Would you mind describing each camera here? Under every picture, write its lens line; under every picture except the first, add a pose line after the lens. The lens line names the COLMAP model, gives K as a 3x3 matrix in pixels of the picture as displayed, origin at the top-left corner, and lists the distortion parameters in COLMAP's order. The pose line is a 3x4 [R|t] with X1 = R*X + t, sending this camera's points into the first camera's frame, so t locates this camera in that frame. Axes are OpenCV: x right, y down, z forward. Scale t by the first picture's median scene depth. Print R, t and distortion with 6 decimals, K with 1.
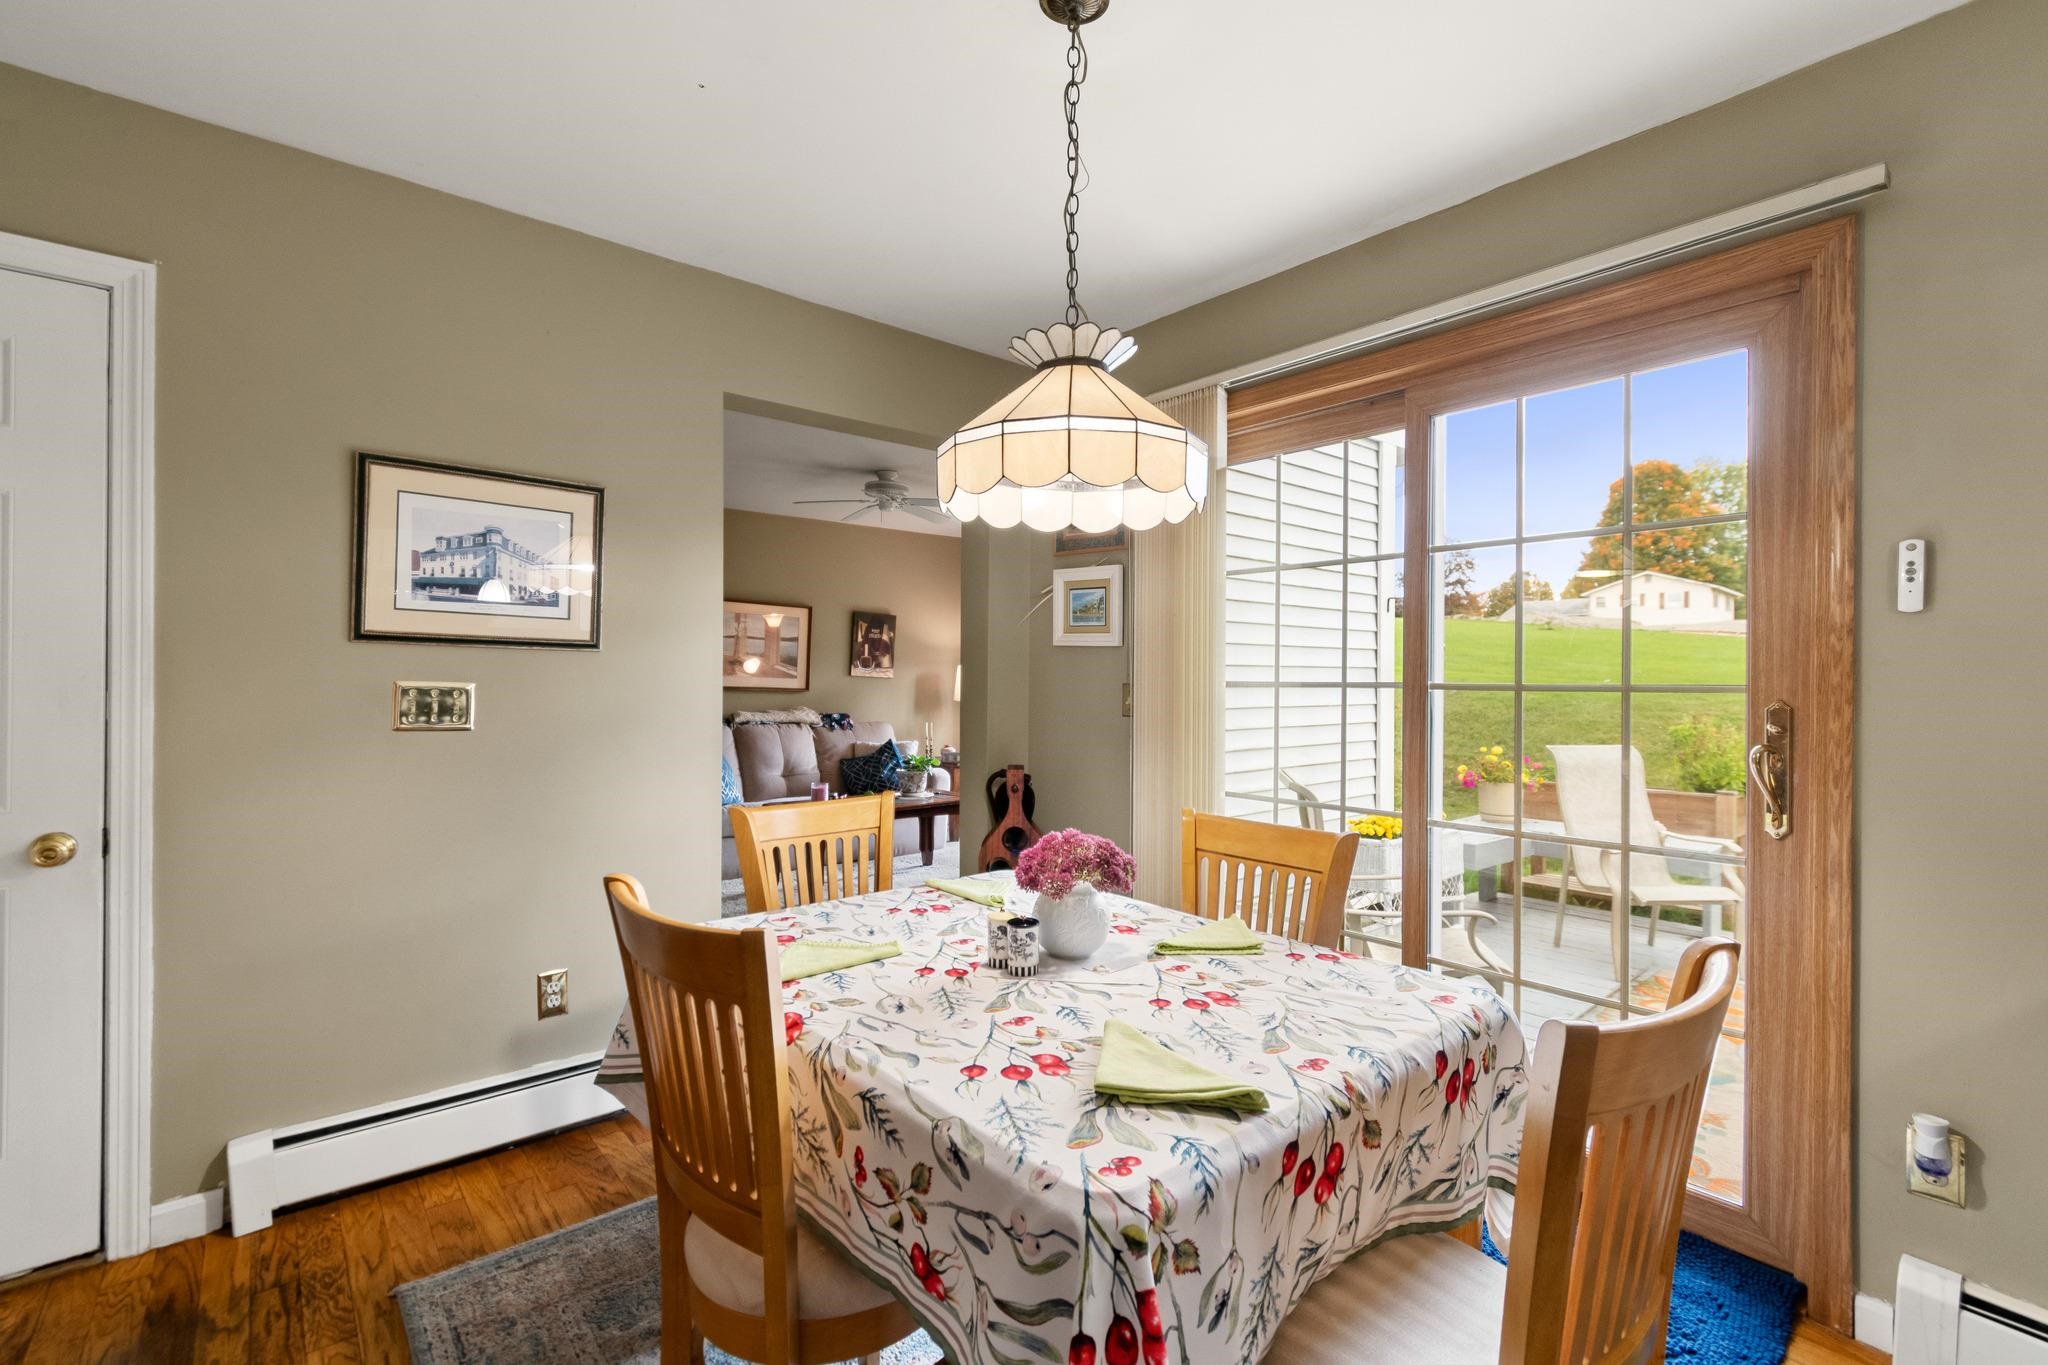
lens RADIAL K [[922.5, 0, 1042.1], [0, 922.5, 684.3], [0, 0, 1]] dist [0.002427, -0.001734]
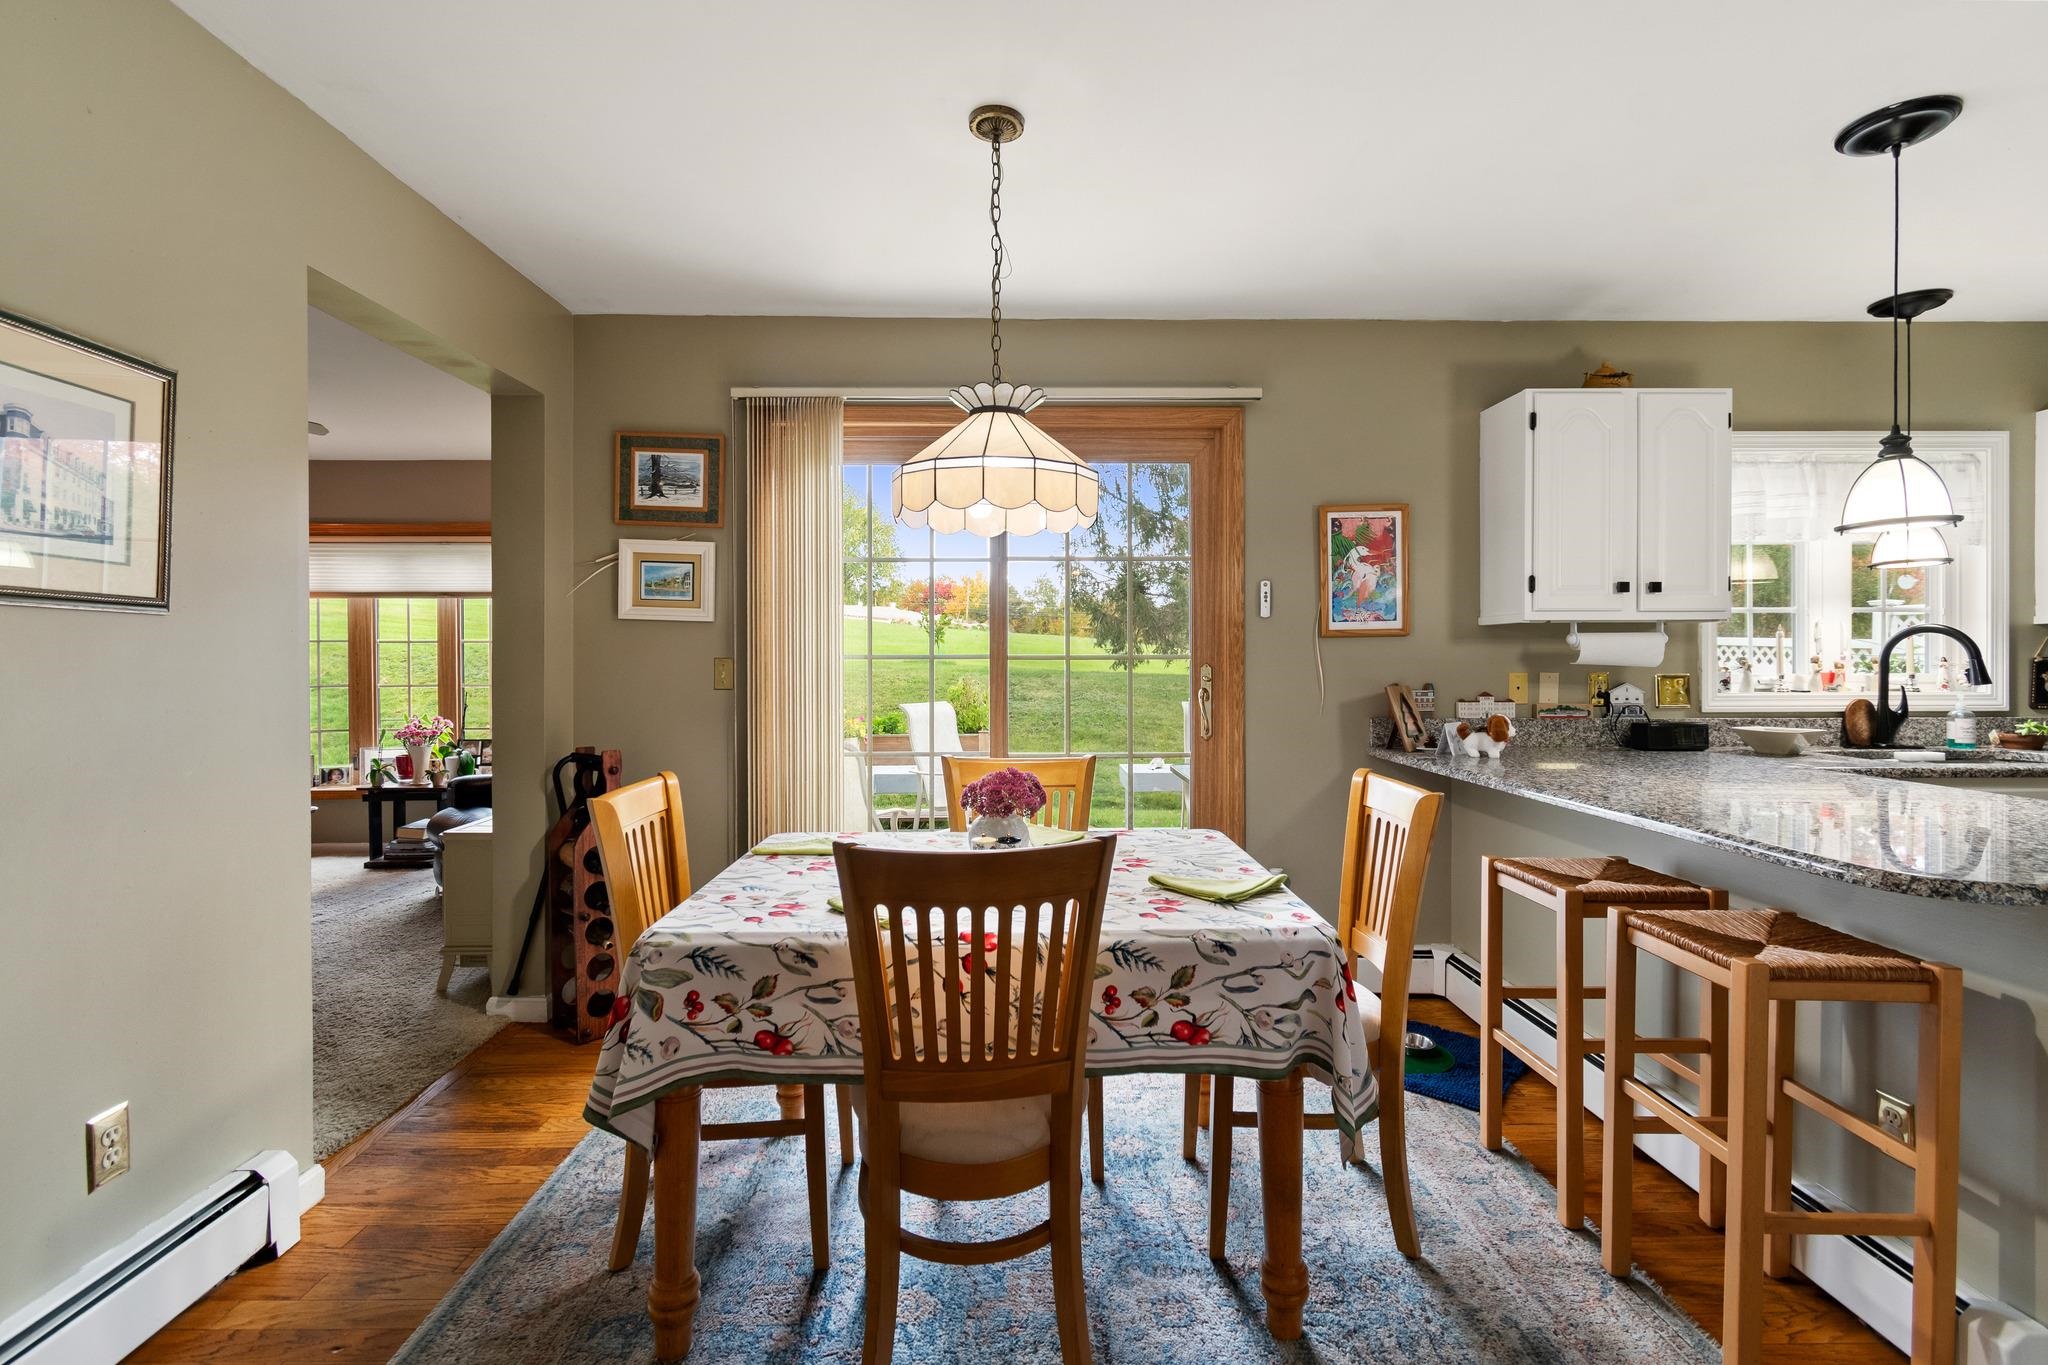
lens RADIAL K [[922.5, 0, 1019.2], [0, 922.5, 663.8], [0, 0, 1]] dist [0.002427, -0.001734]
pose [[0.639274, -0.012206, 0.768882, -0.833991], [0.006879, 0.999925, 0.010154, -0.002803], [-0.768948, -0.001202, 0.639310, 0.126988]]
